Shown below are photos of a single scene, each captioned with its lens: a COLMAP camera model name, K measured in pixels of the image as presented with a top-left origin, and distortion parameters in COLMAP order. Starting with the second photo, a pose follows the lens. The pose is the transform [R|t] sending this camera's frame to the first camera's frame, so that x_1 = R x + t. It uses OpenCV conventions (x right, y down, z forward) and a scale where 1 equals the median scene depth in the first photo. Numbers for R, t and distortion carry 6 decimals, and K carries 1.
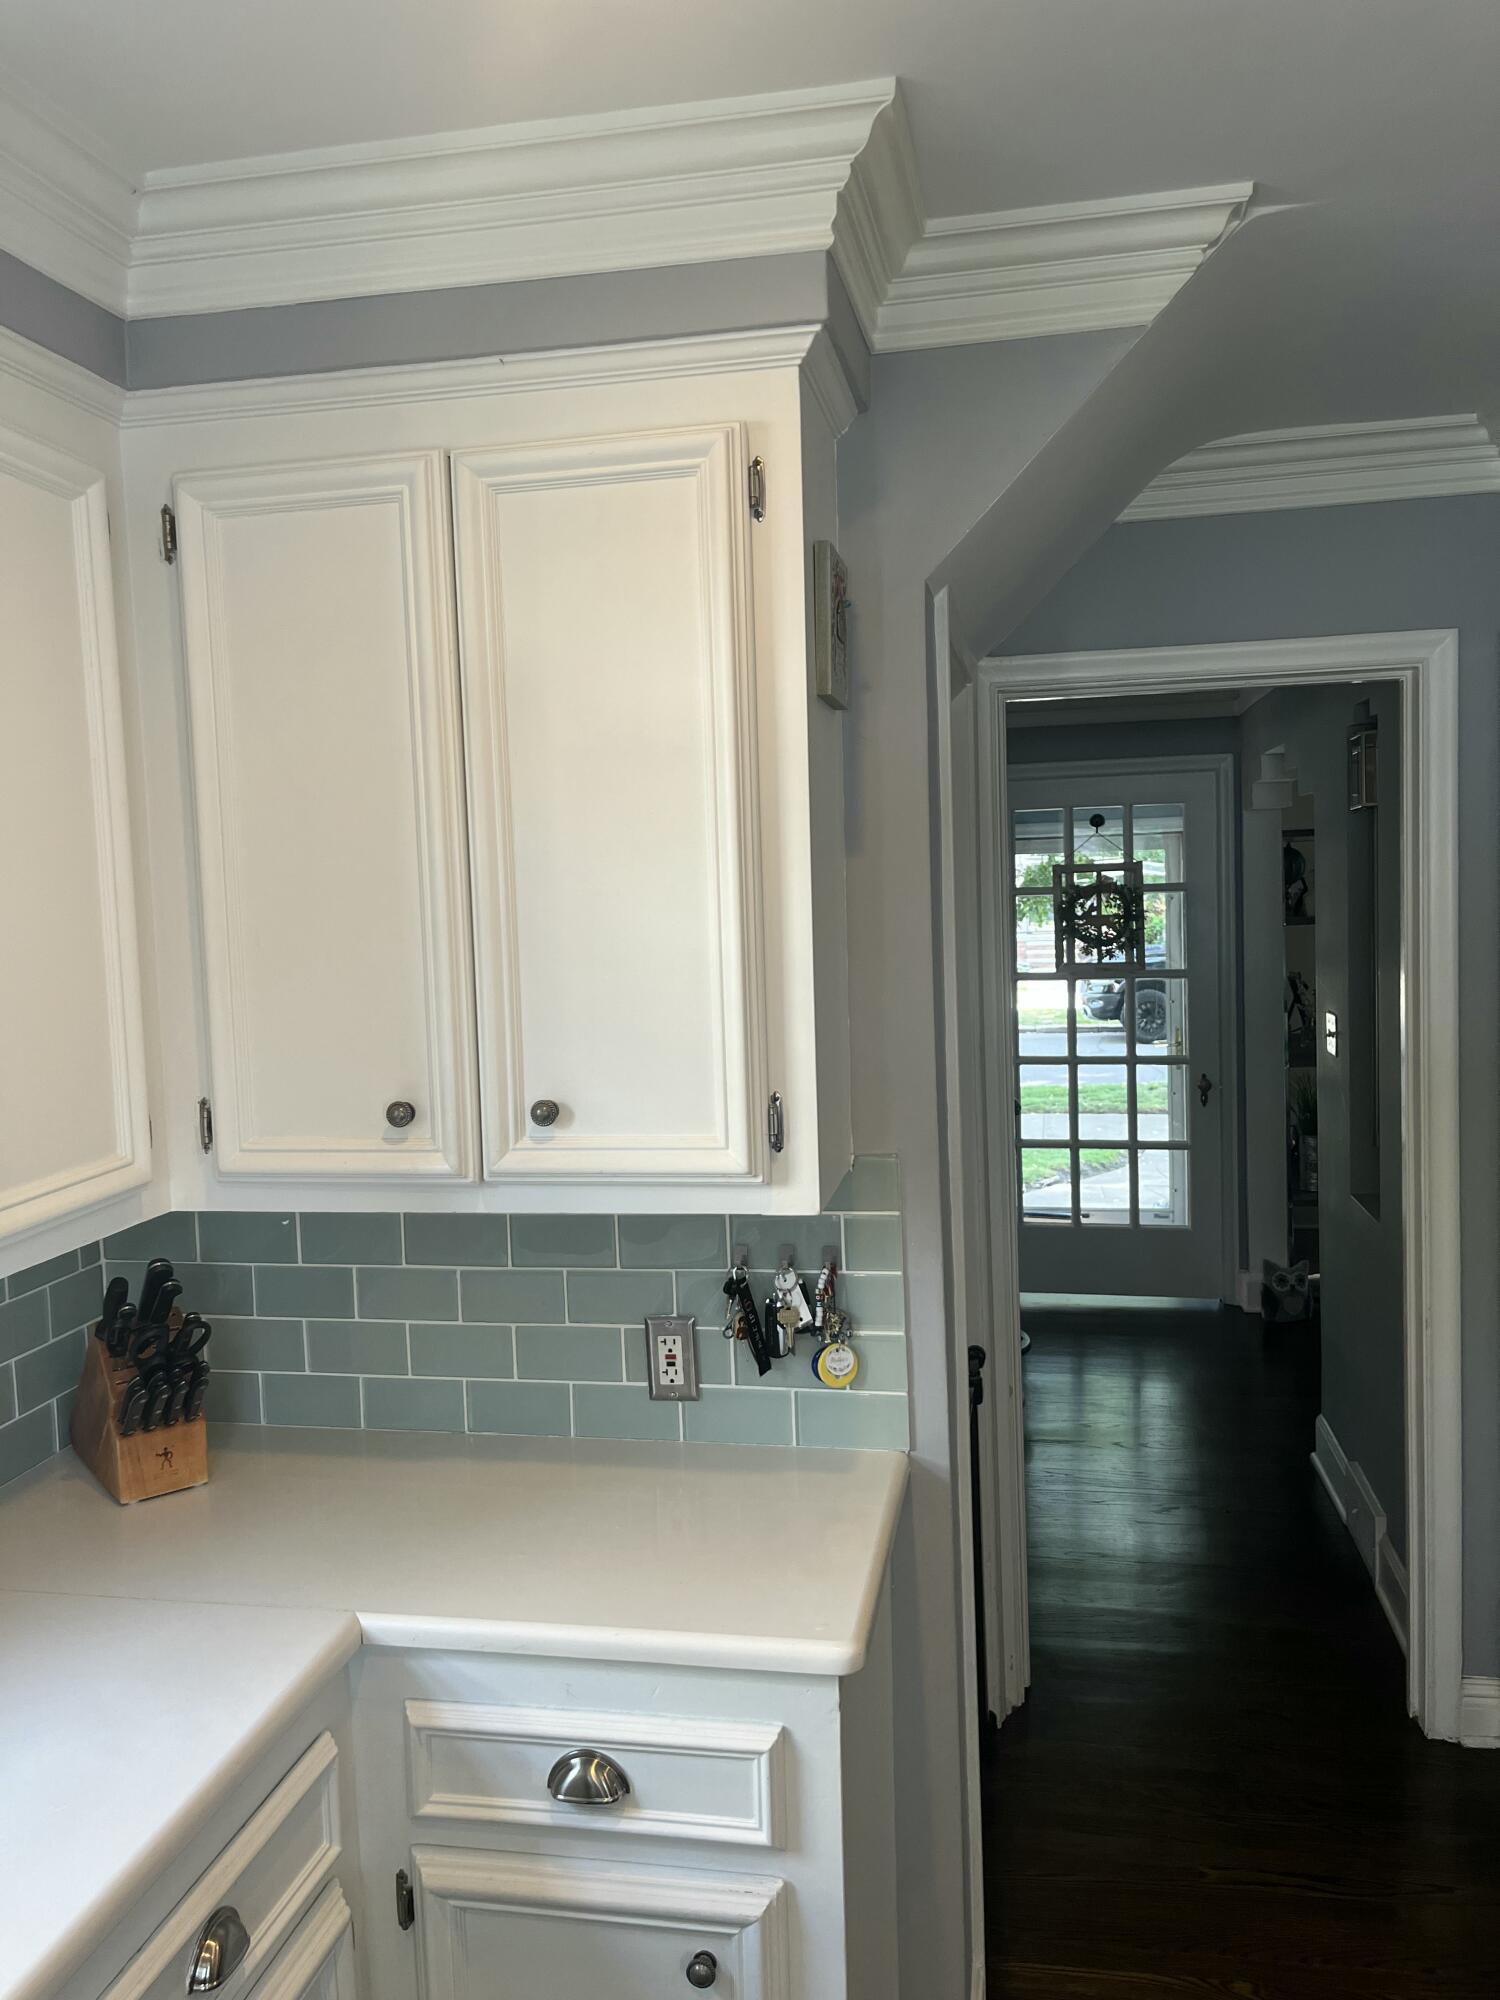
lens RADIAL K [[1523.4, 0, 746.2], [0, 1523.4, 994.8], [0, 0, 1]] dist [0.071832, -0.095432]
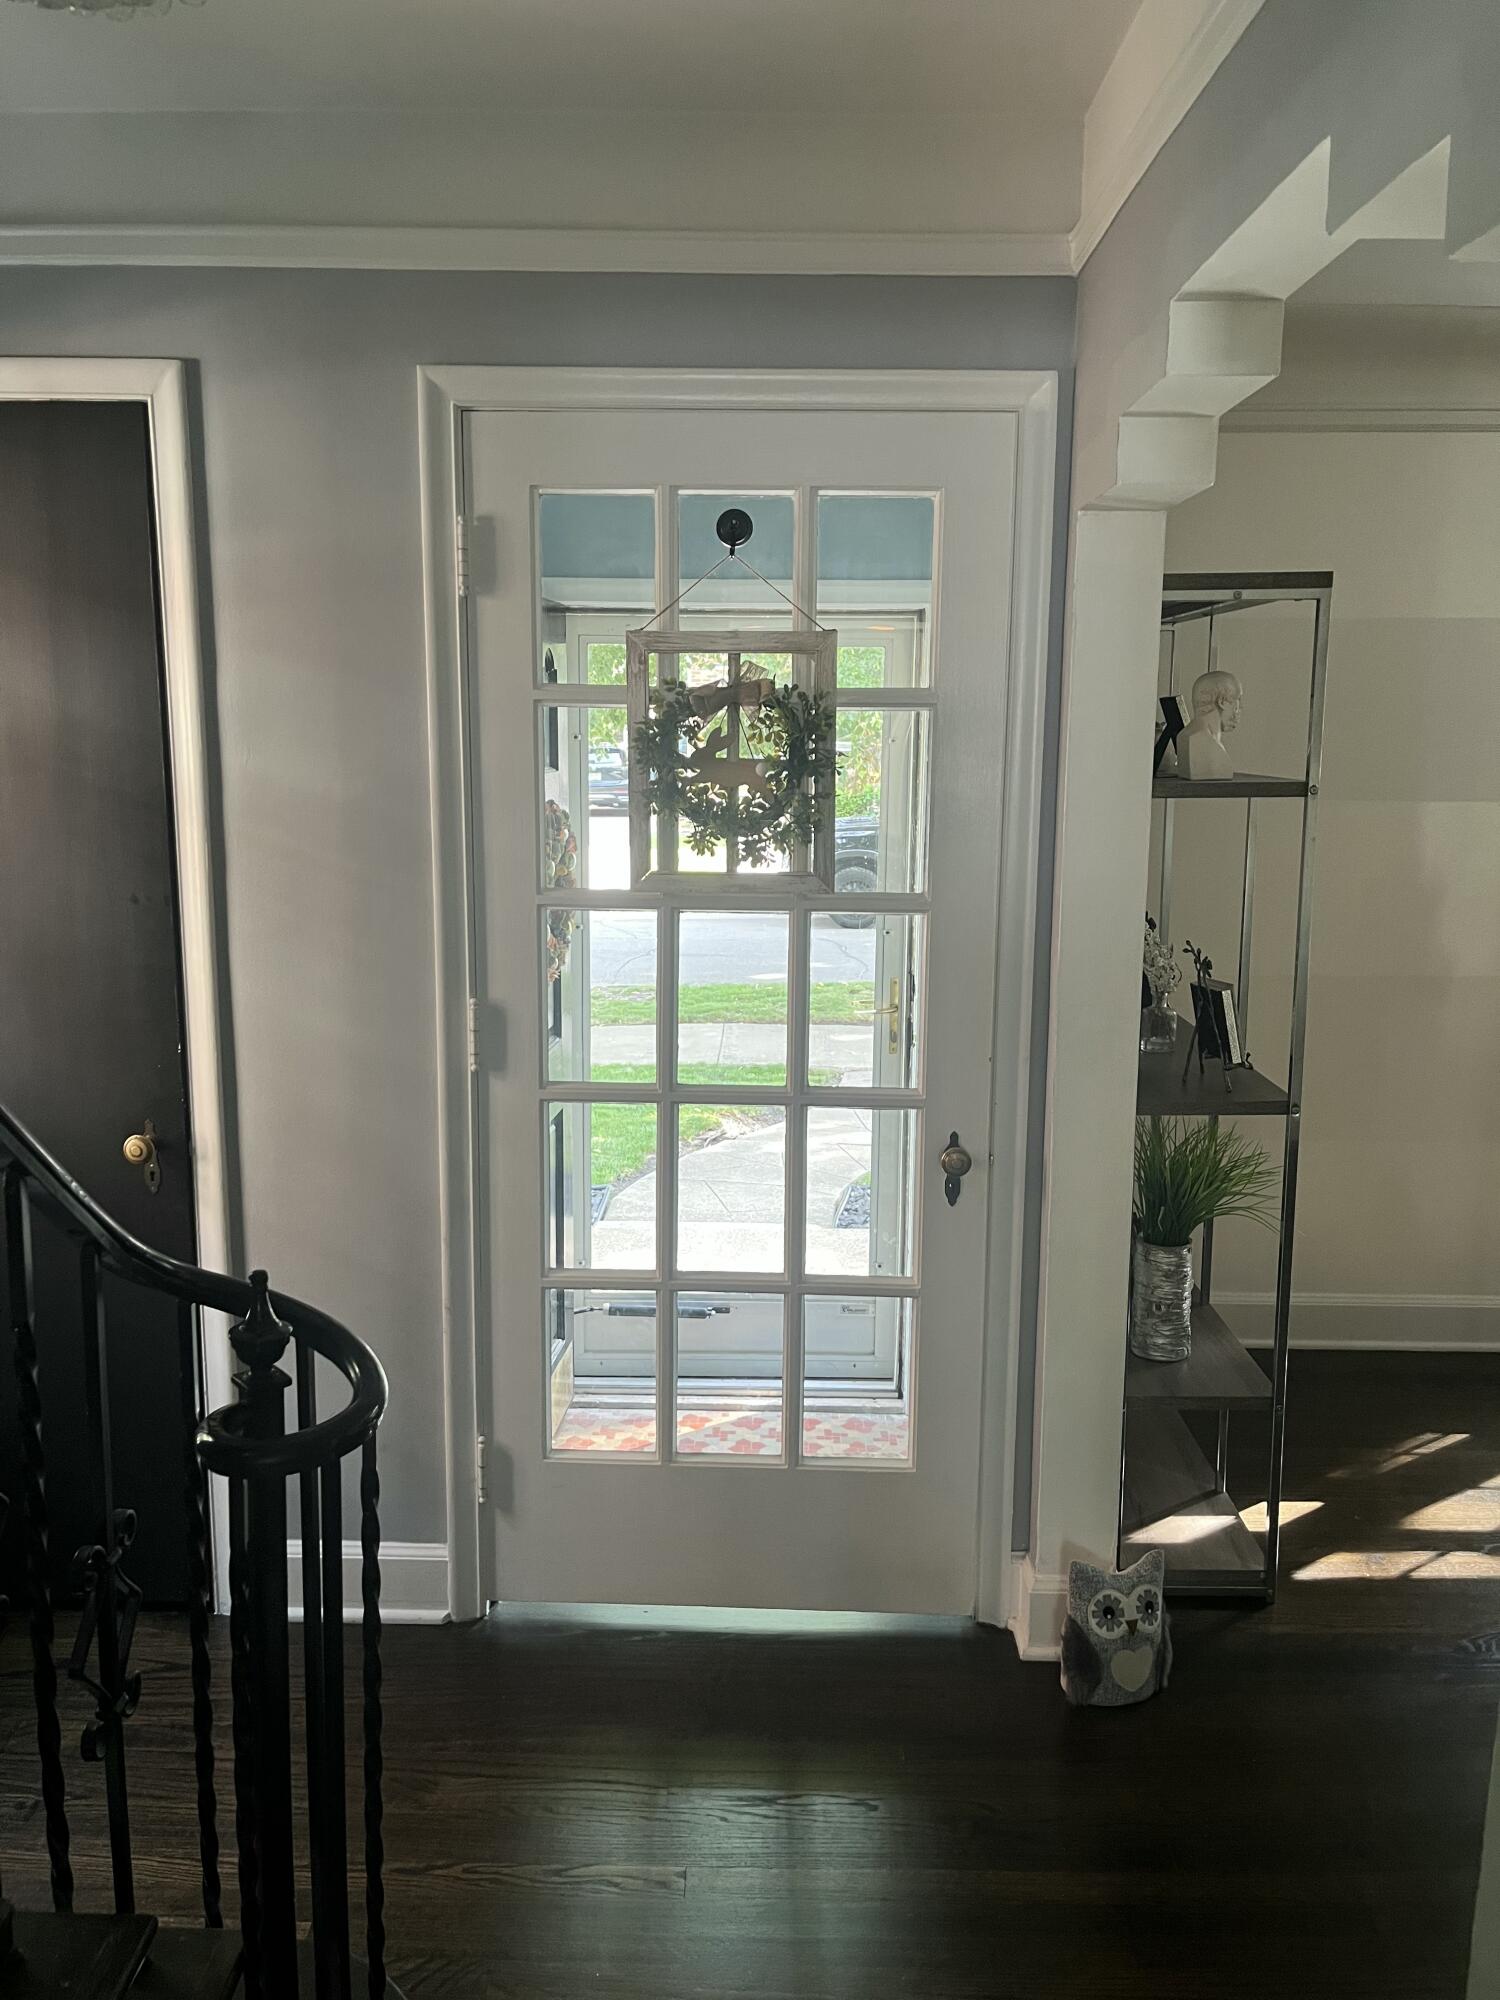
lens RADIAL K [[1523.4, 0, 750.3], [0, 1523.4, 986.4], [0, 0, 1]] dist [0.071832, -0.095432]
pose [[0.982208, 0.012150, 0.187405, 0.158162], [-0.028709, 0.995890, 0.085899, -0.026120], [-0.185591, -0.089751, 0.978520, 0.585666]]
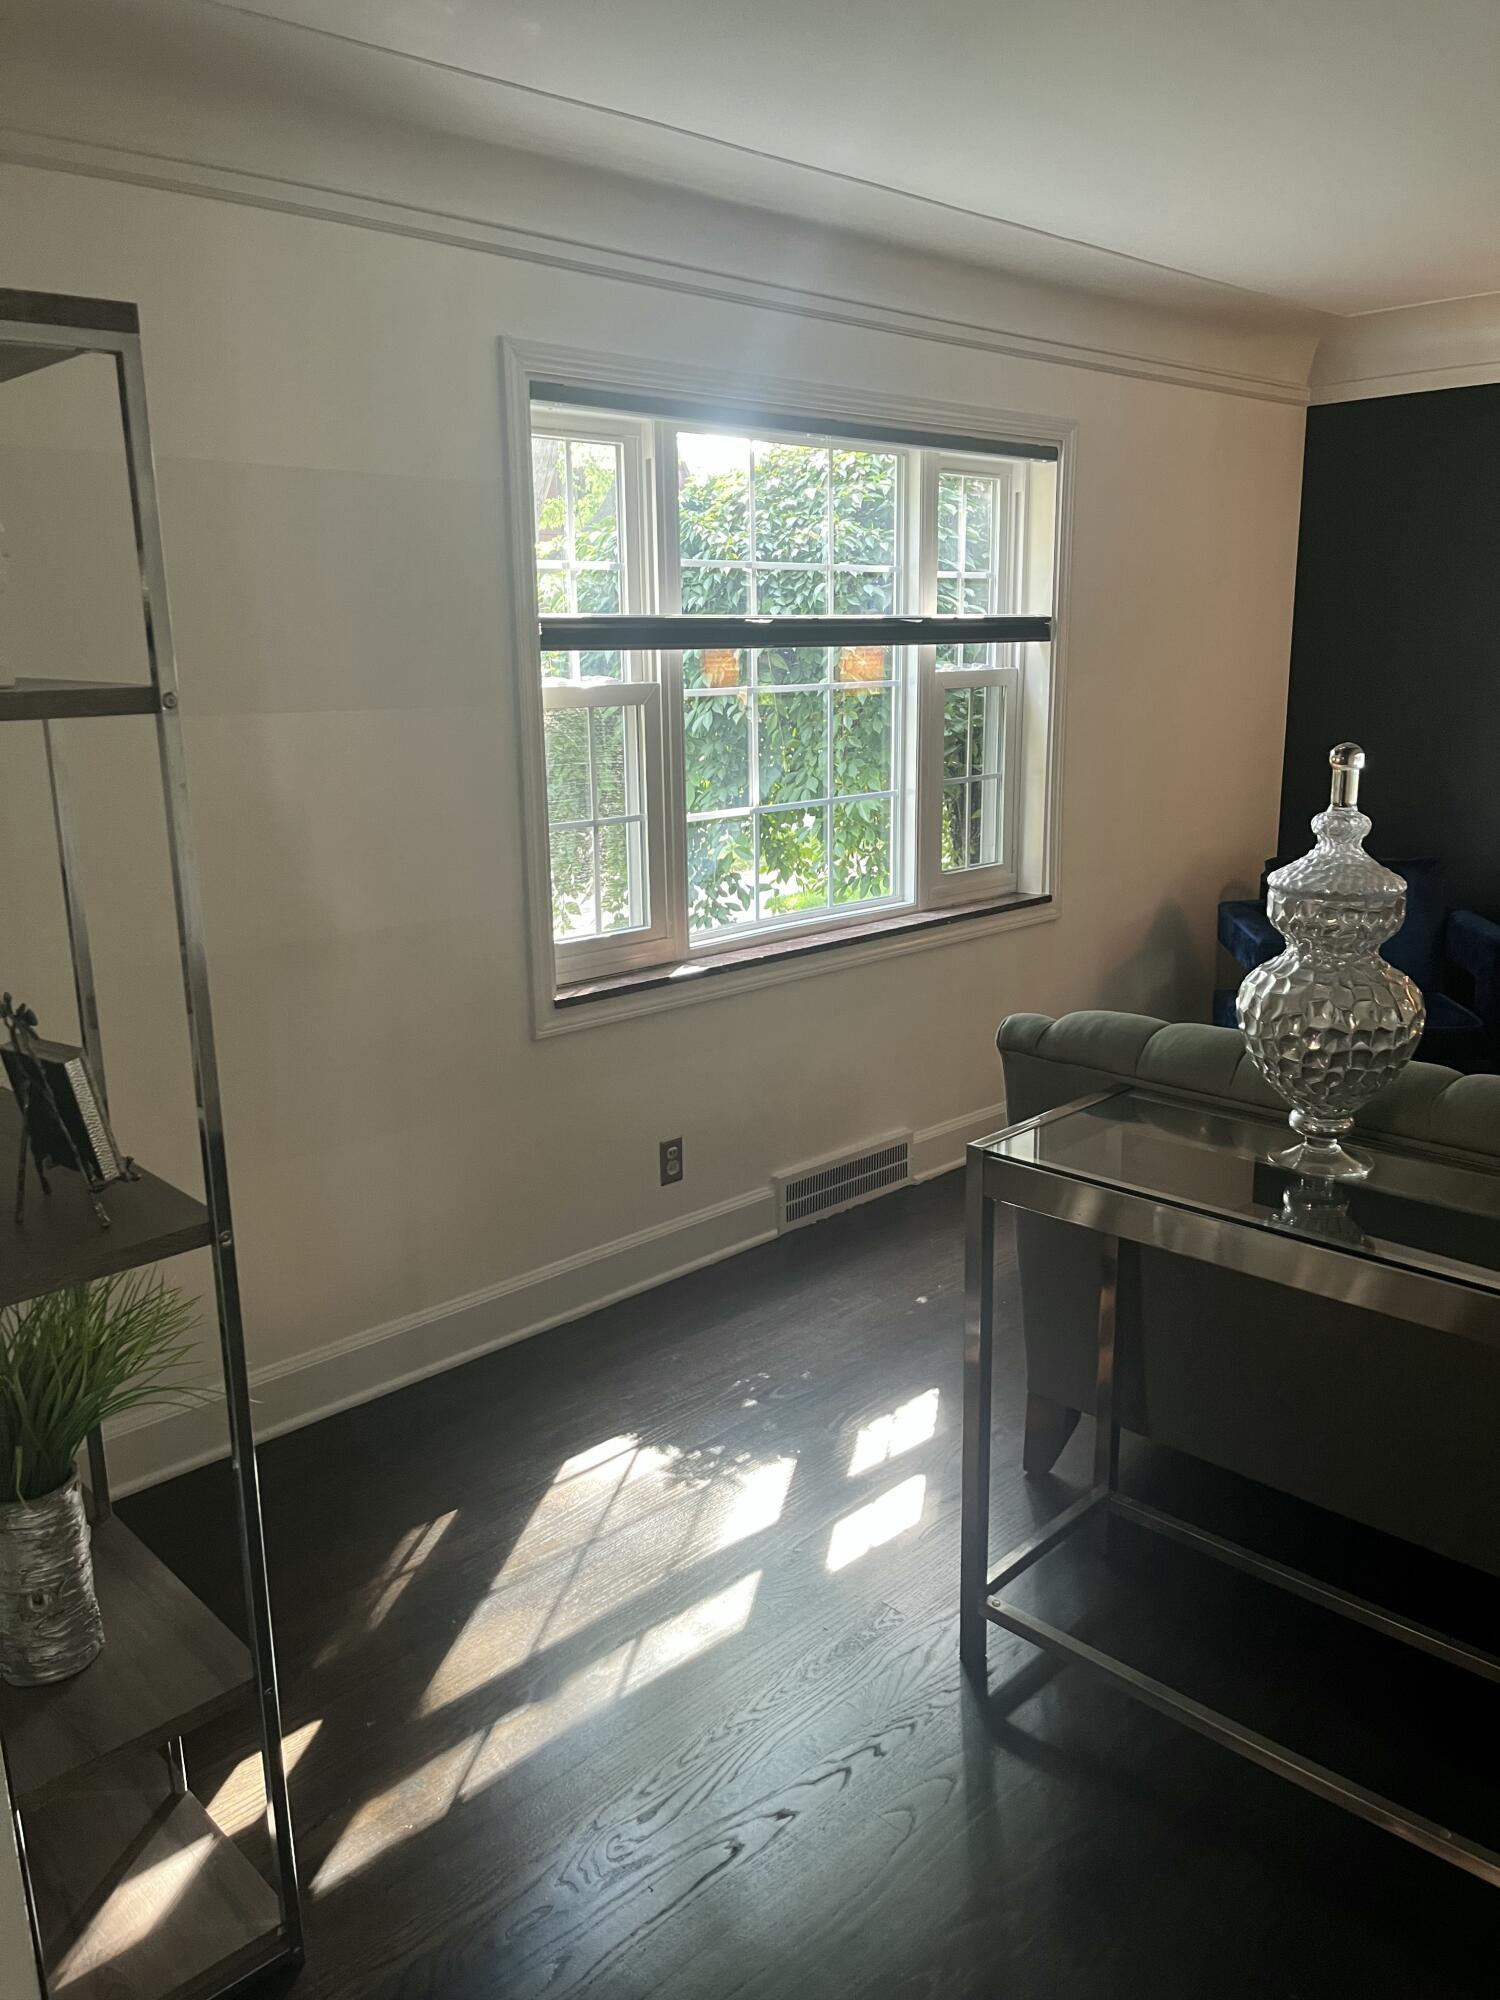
lens RADIAL K [[1523.4, 0, 763.5], [0, 1523.4, 981.3], [0, 0, 1]] dist [0.071832, -0.095432]
pose [[0.567804, -0.151097, 0.809177, 0.240288], [0.052165, 0.987638, 0.147816, -0.035481], [-0.821509, -0.041720, 0.568667, 0.761509]]
